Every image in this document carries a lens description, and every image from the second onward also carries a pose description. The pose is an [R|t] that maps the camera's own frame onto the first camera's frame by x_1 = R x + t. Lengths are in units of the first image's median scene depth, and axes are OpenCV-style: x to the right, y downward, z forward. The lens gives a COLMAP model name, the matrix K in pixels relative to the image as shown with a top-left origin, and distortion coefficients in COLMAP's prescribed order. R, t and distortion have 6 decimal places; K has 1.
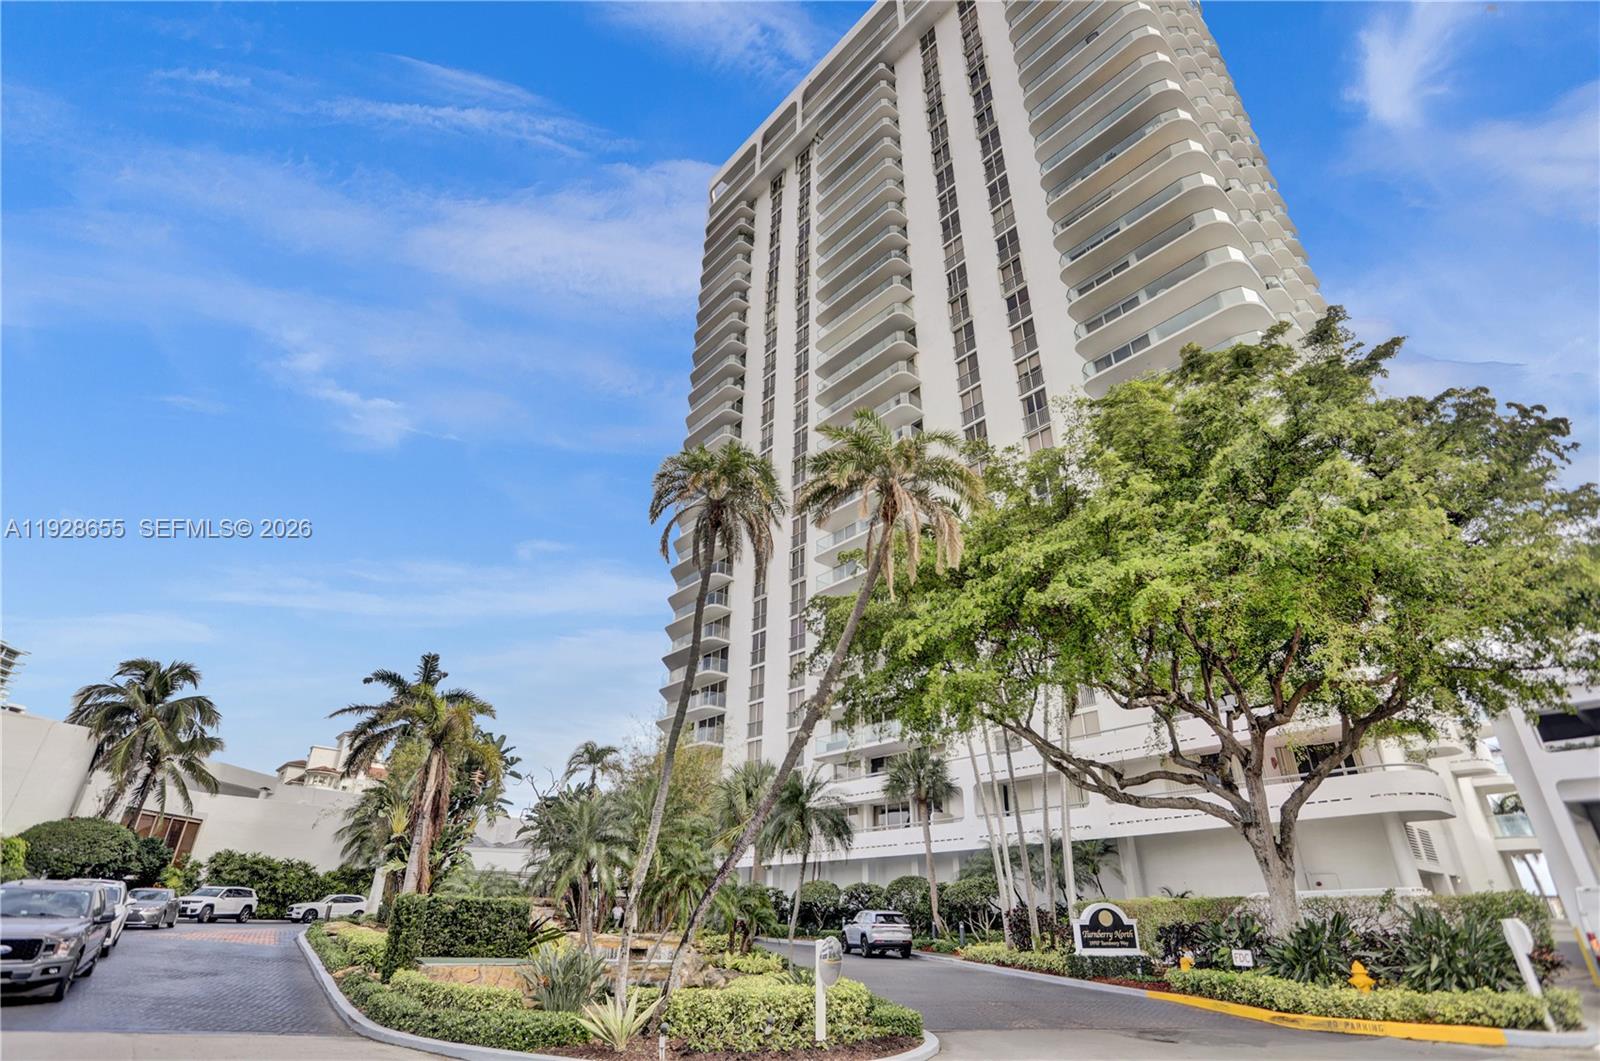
lens RADIAL K [[775.2, 0, 800.0], [0, 775.2, 530.5], [0, 0, 1]] dist [-0.060810, 0.027803]
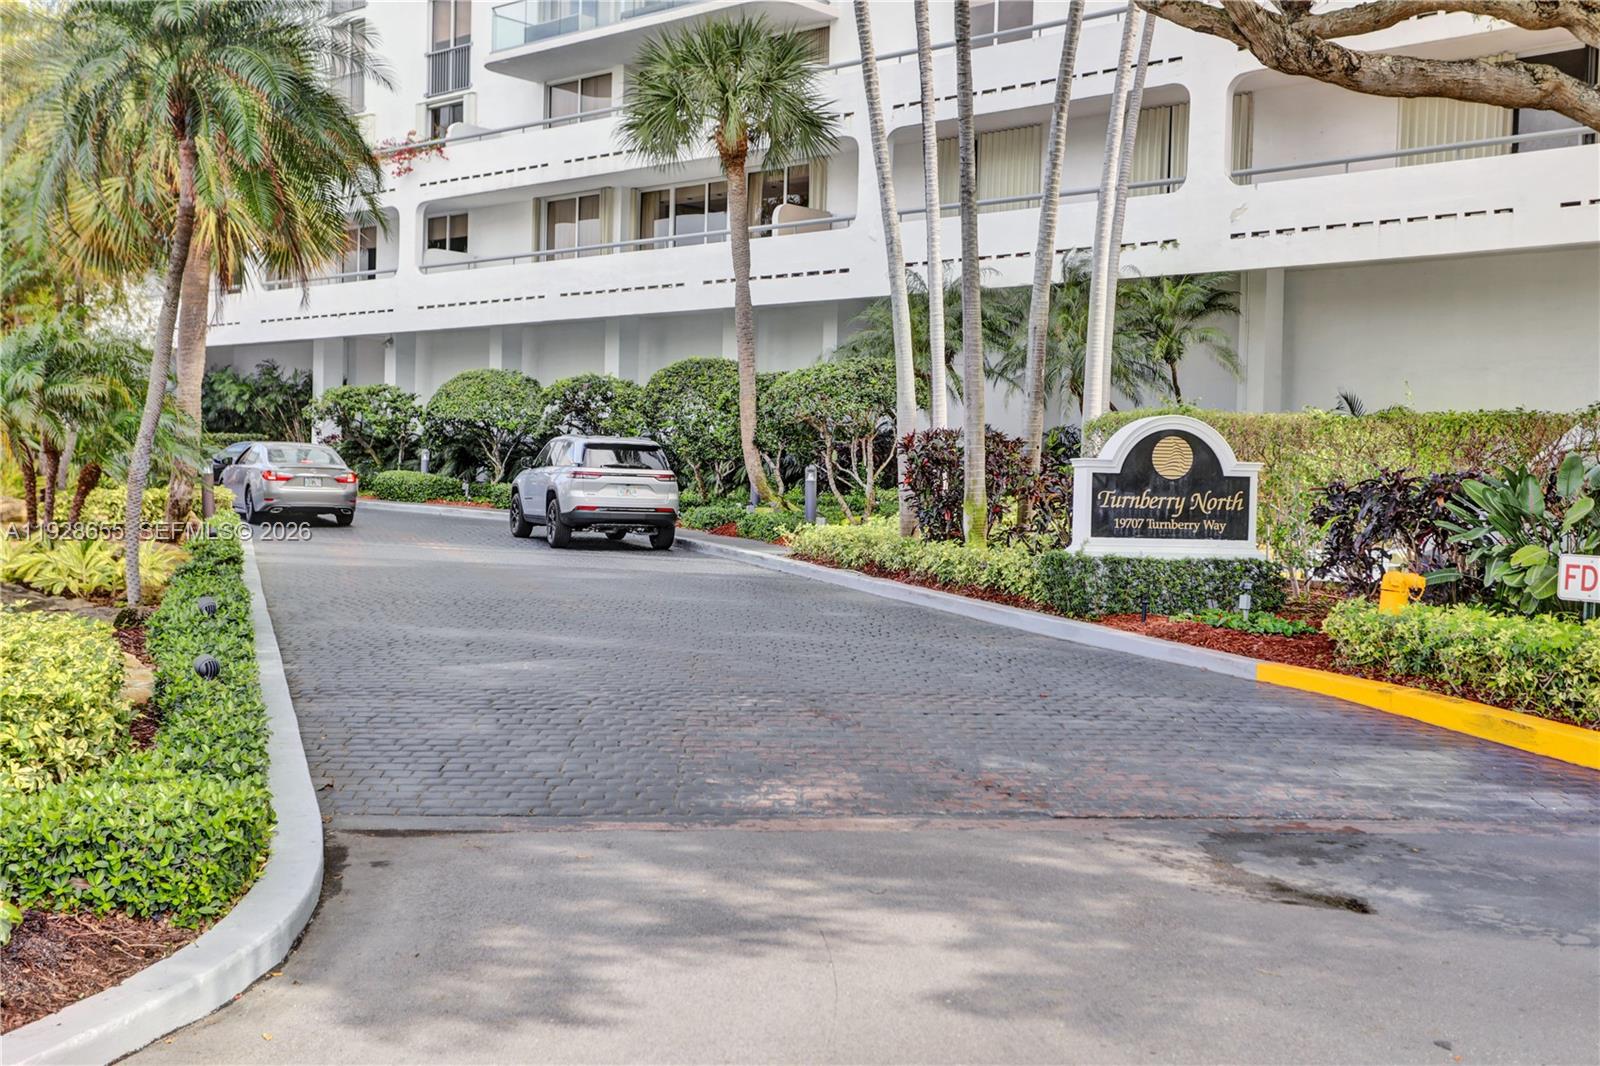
lens RADIAL K [[1726.1, 0, 800.0], [0, 1726.1, 533.0], [0, 0, 1]] dist [0.033373, 0.024300]
pose [[0.992080, 0.006341, 0.125444, 0.125484], [-0.066368, 0.874383, 0.480676, 0.160324], [-0.106638, -0.485195, 0.867879, 0.295595]]
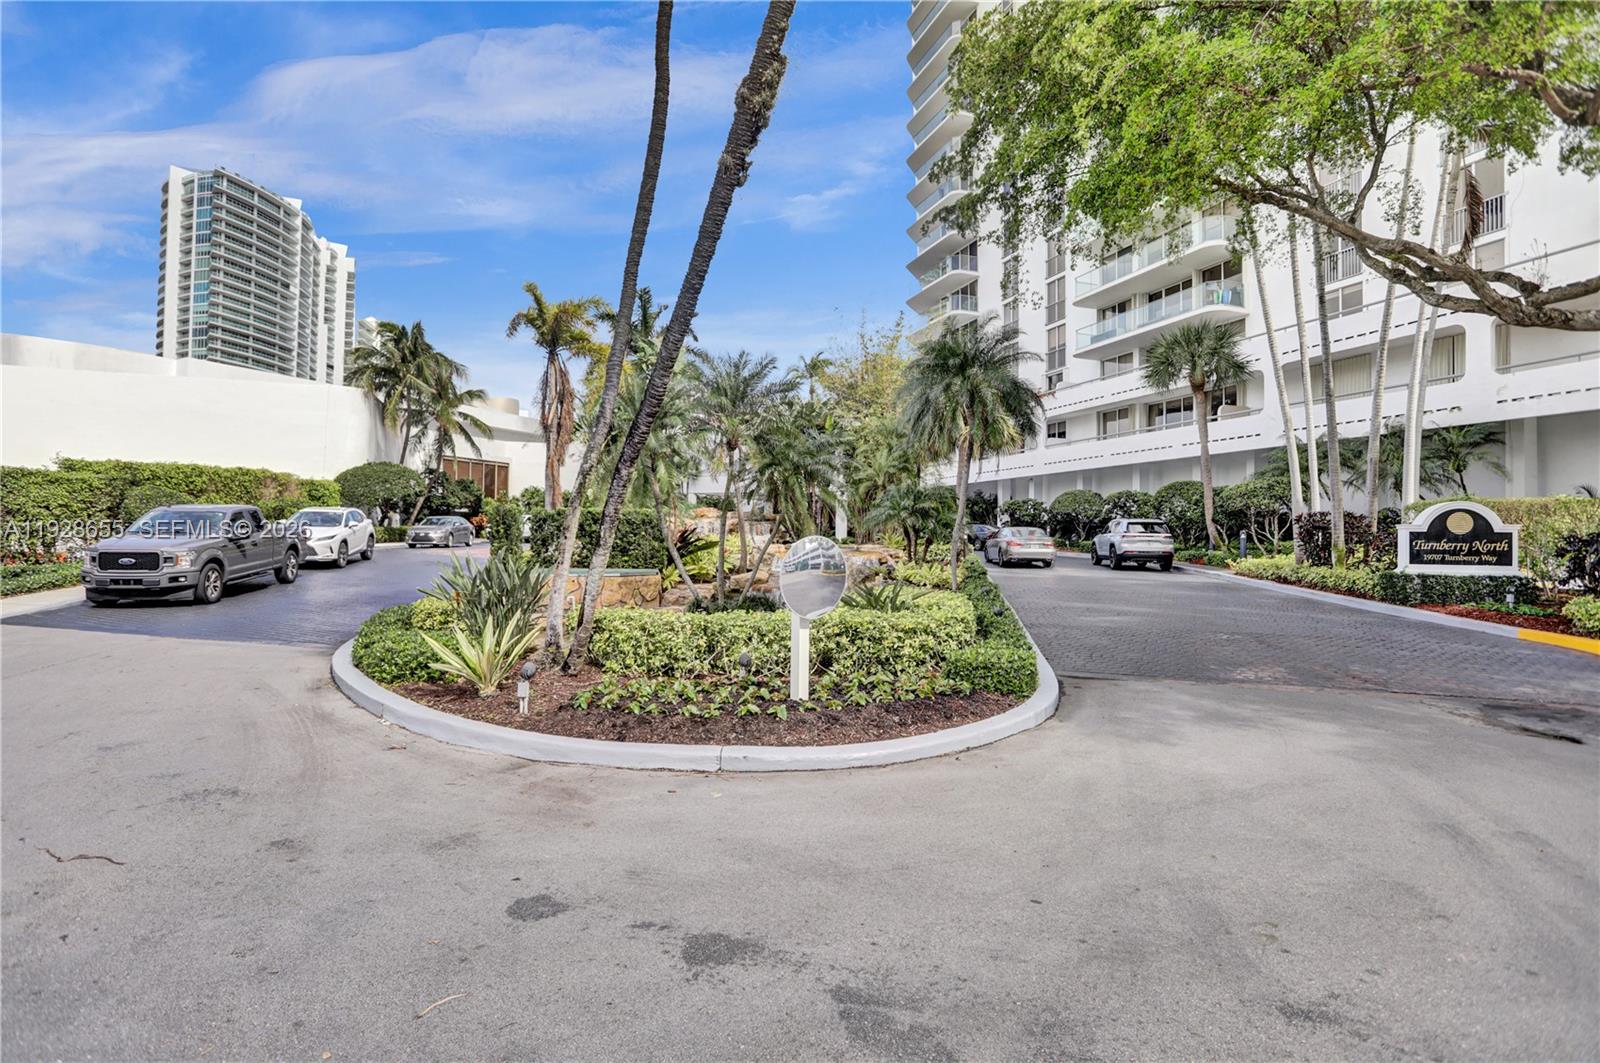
lens RADIAL K [[775.2, 0, 800.0], [0, 775.2, 531.5], [0, 0, 1]] dist [-0.060810, 0.027803]
pose [[0.925999, -0.006739, -0.377466, 0.107918], [0.175528, 0.892885, 0.414664, 0.133593], [0.334239, -0.450235, 0.827993, 0.243361]]
